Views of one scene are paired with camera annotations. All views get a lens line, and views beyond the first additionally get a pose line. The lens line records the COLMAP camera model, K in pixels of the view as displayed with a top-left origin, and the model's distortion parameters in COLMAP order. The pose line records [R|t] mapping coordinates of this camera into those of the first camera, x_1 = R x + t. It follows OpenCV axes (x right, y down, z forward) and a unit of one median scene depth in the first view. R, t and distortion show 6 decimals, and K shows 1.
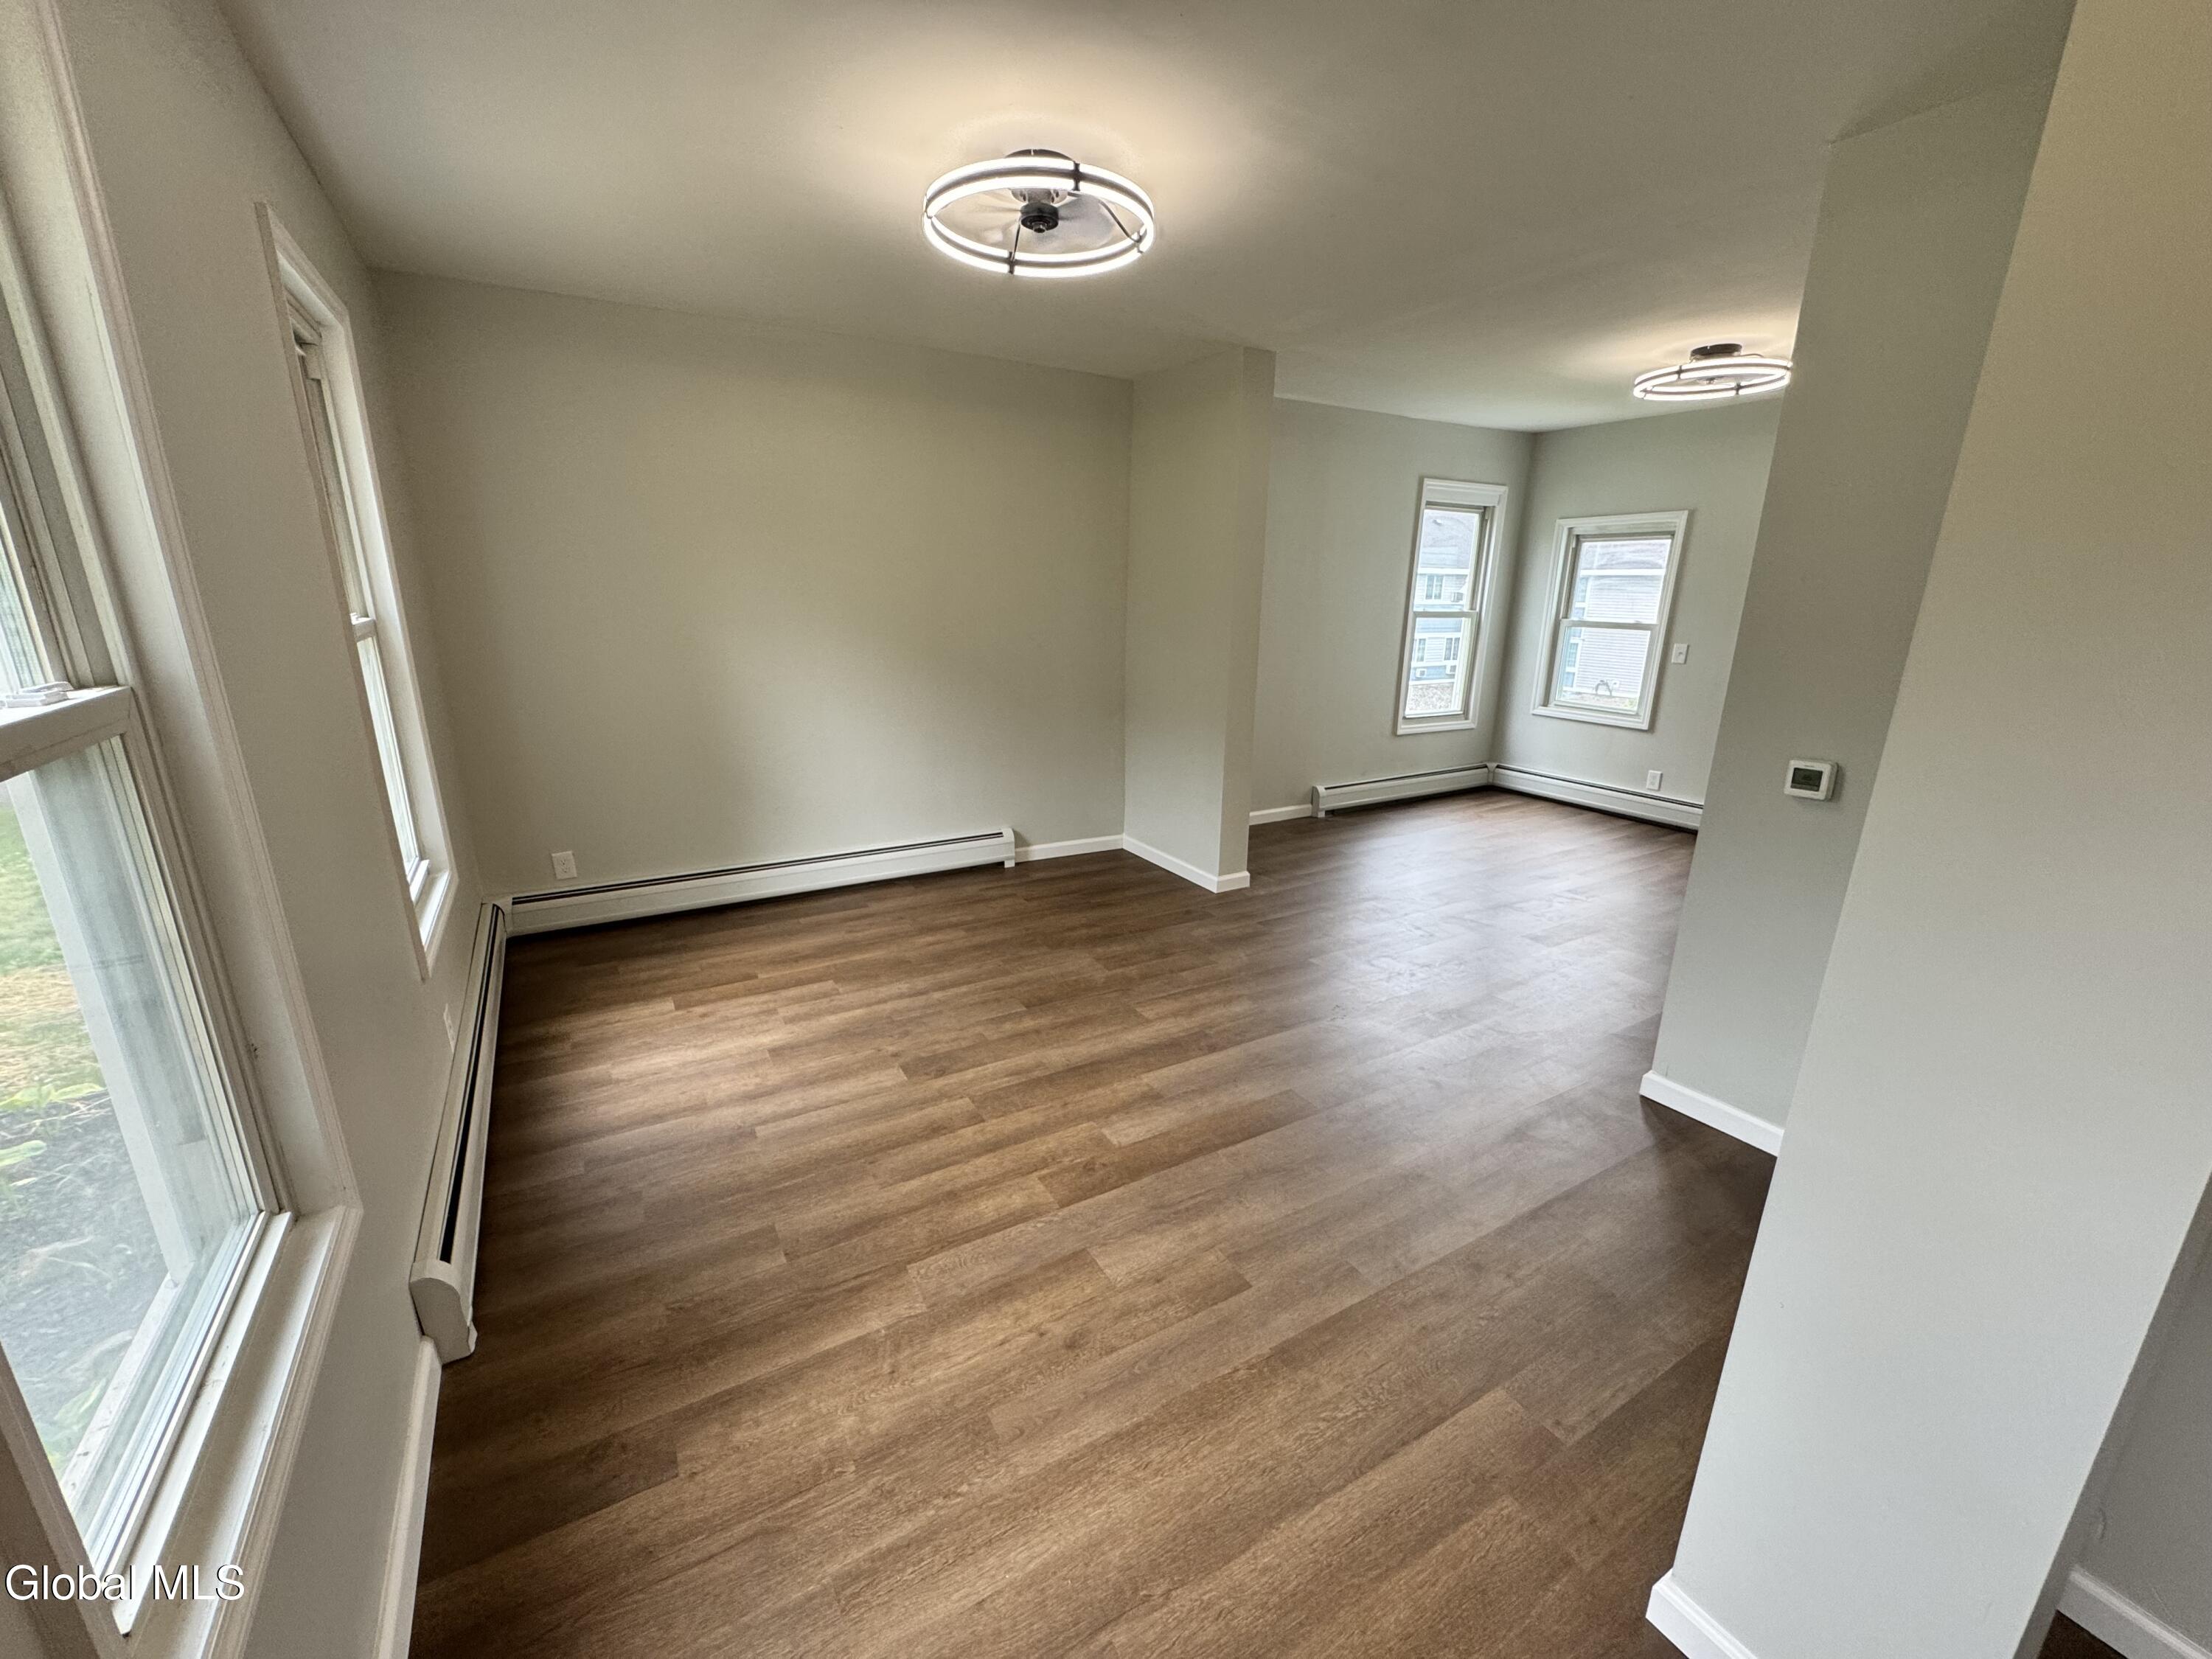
lens RADIAL K [[880.1, 0, 1104.6], [0, 880.1, 824.7], [0, 0, 1]] dist [-0.001520, 0.000392]
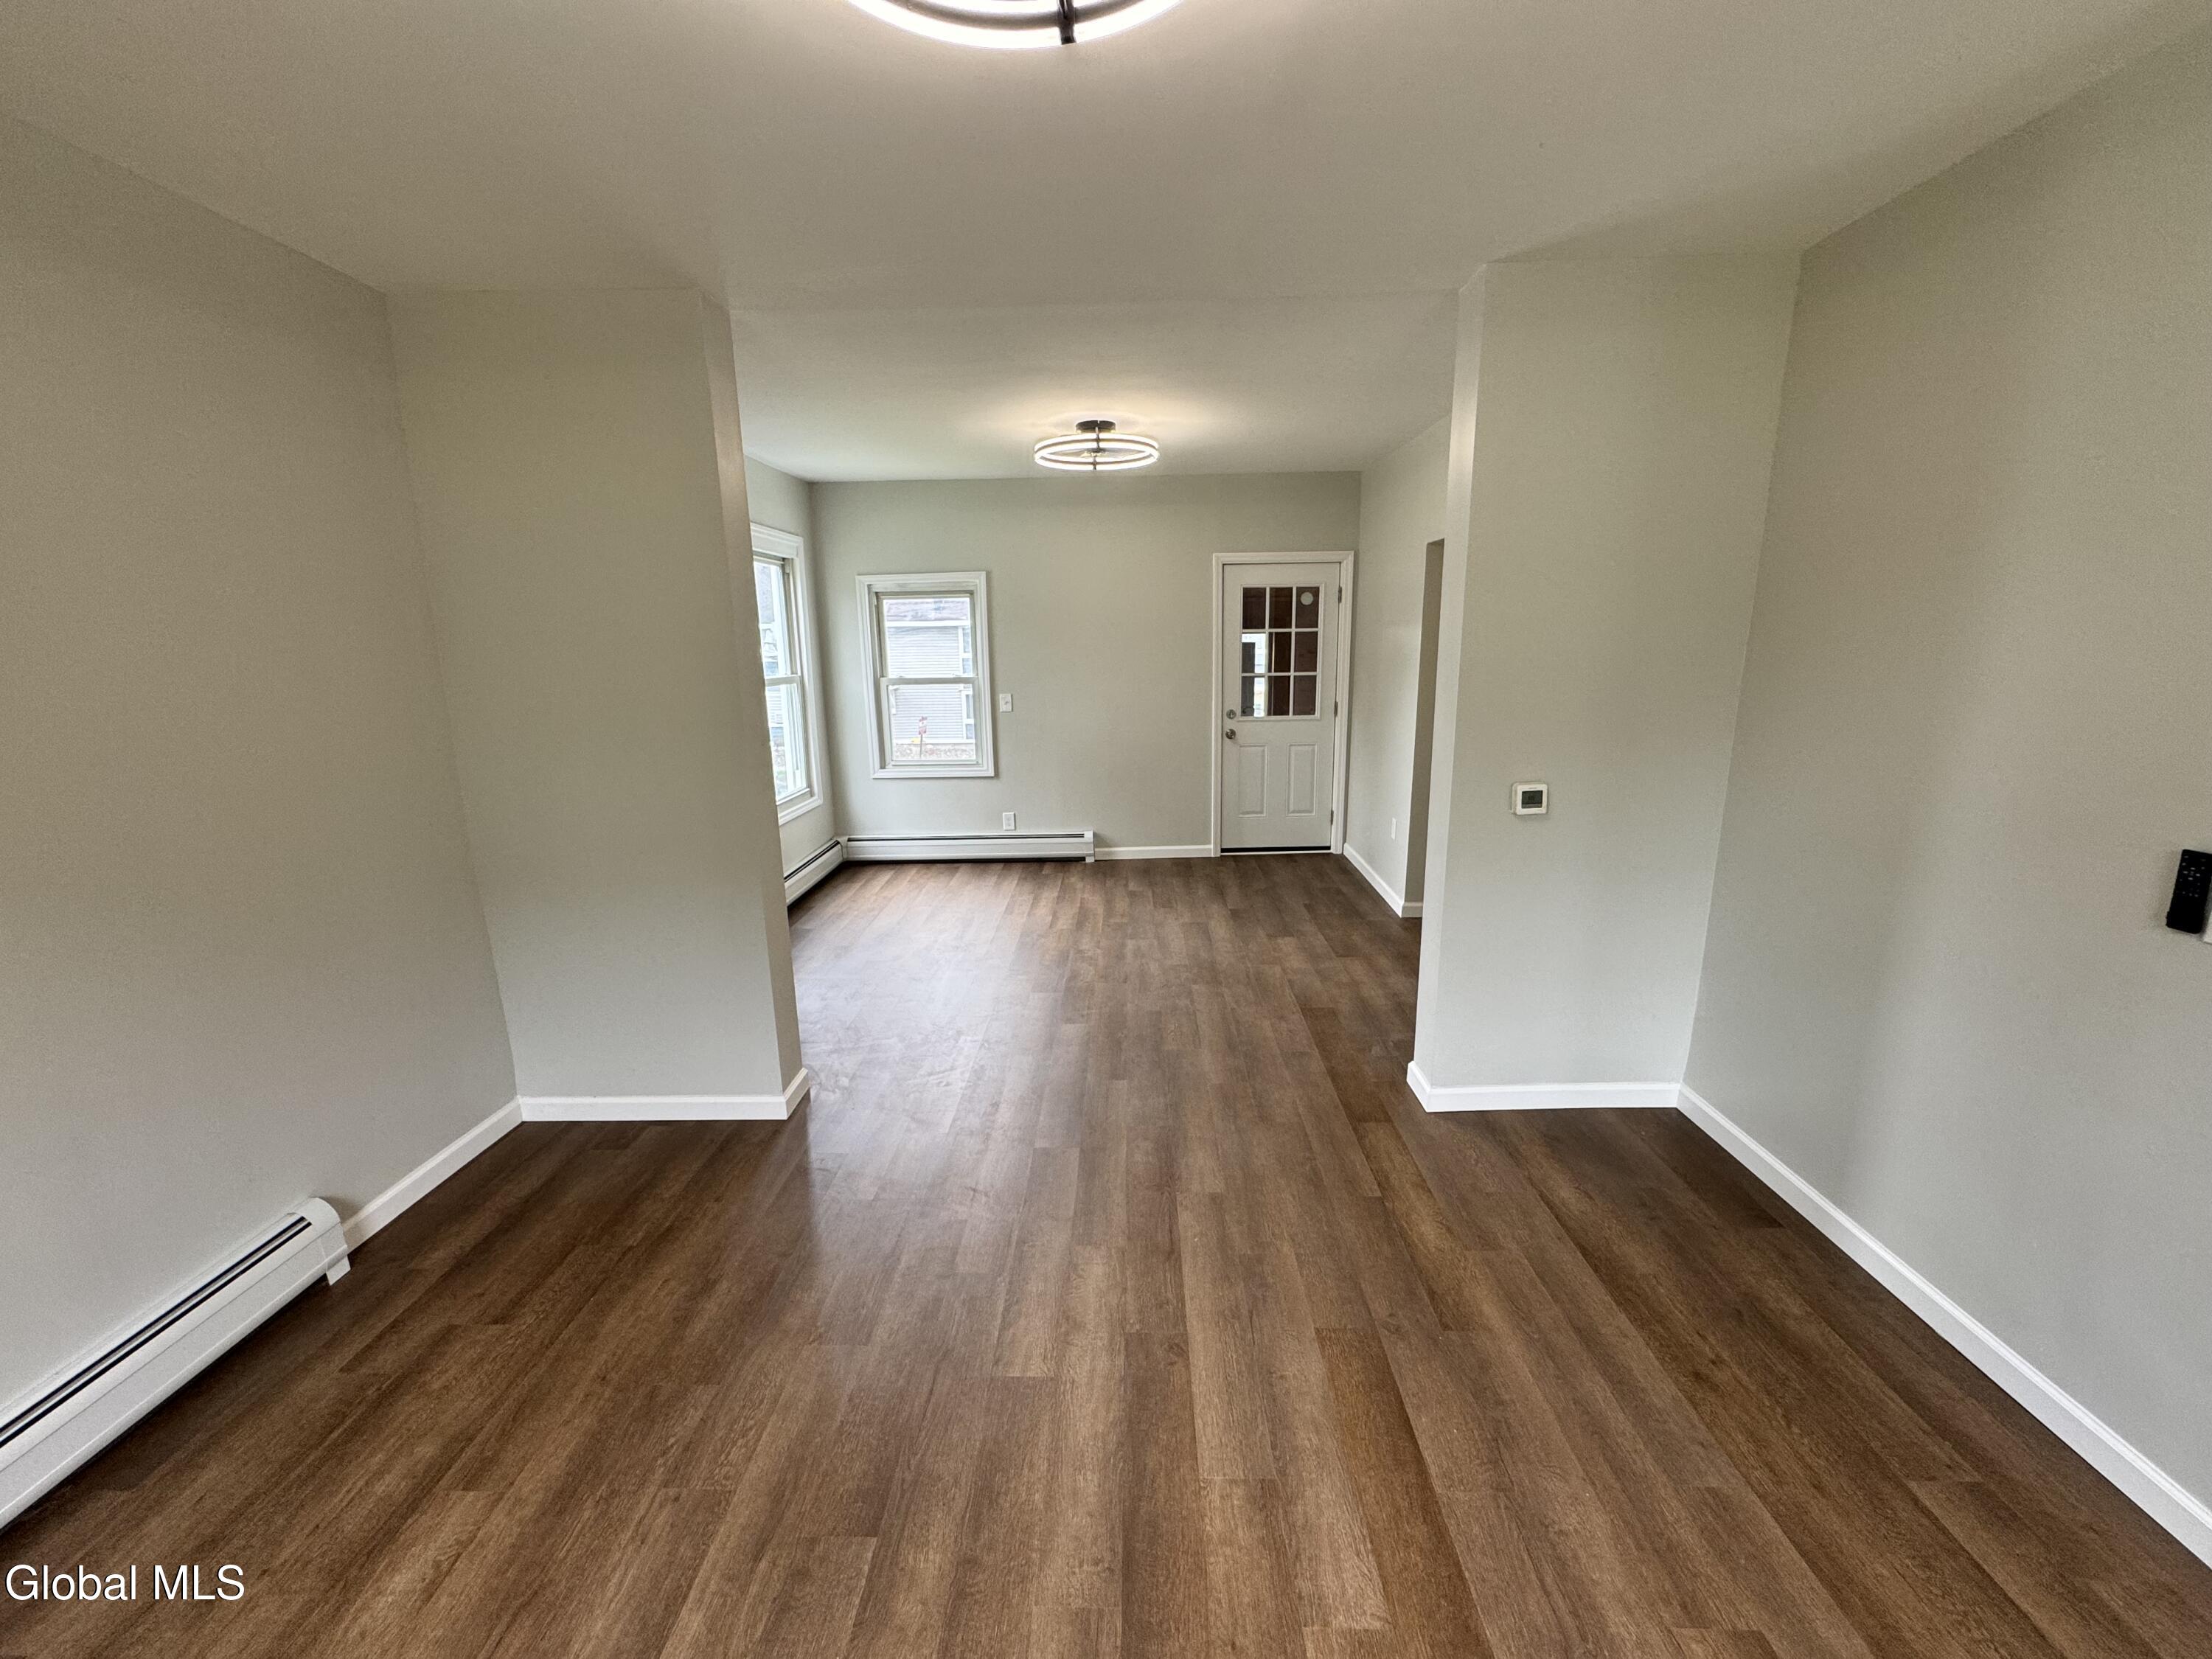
lens RADIAL K [[880.1, 0, 1104.6], [0, 880.1, 824.7], [0, 0, 1]] dist [-0.001520, 0.000392]
pose [[0.528052, -0.199195, 0.825520, -0.285608], [0.248506, 0.965793, 0.074084, -0.144373], [-0.812038, 0.166026, 0.559490, 0.468821]]
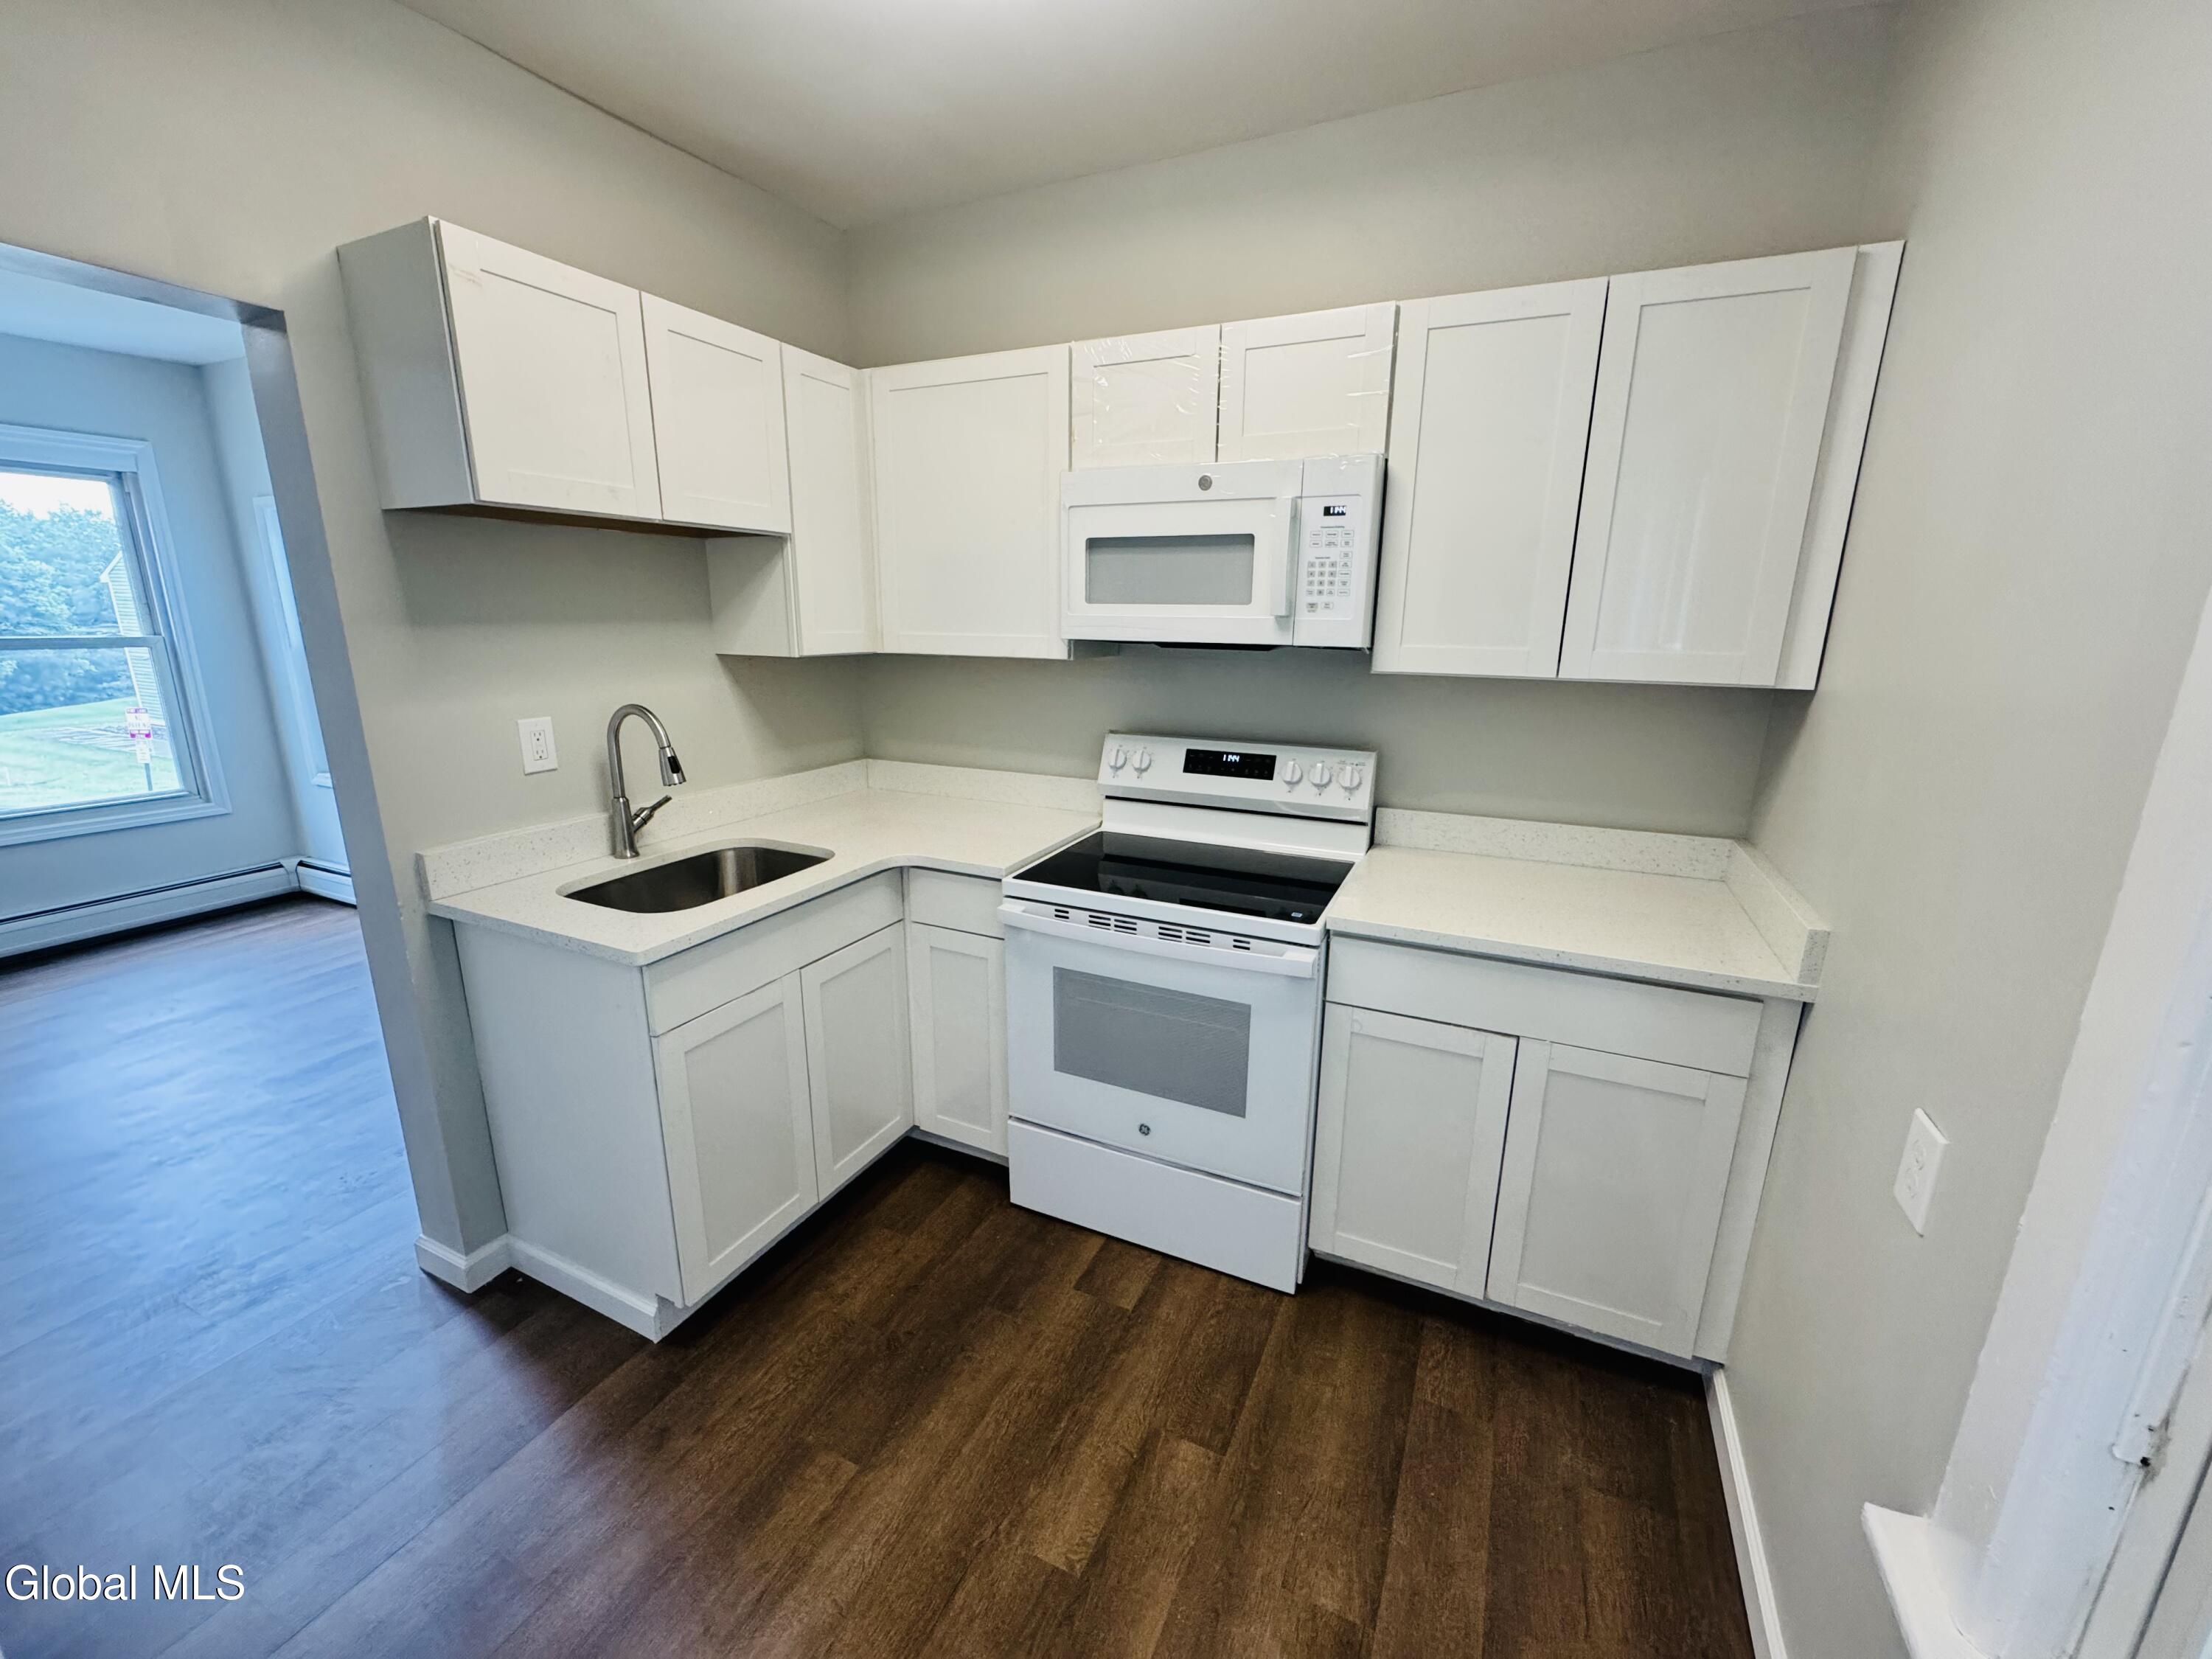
lens RADIAL K [[880.1, 0, 1104.6], [0, 880.1, 824.7], [0, 0, 1]] dist [-0.001520, 0.000392]
pose [[0.829904, -0.138961, 0.540324, 1.038076], [0.150152, 0.988382, 0.023569, -0.030645], [-0.537321, 0.061571, 0.841127, 0.164467]]
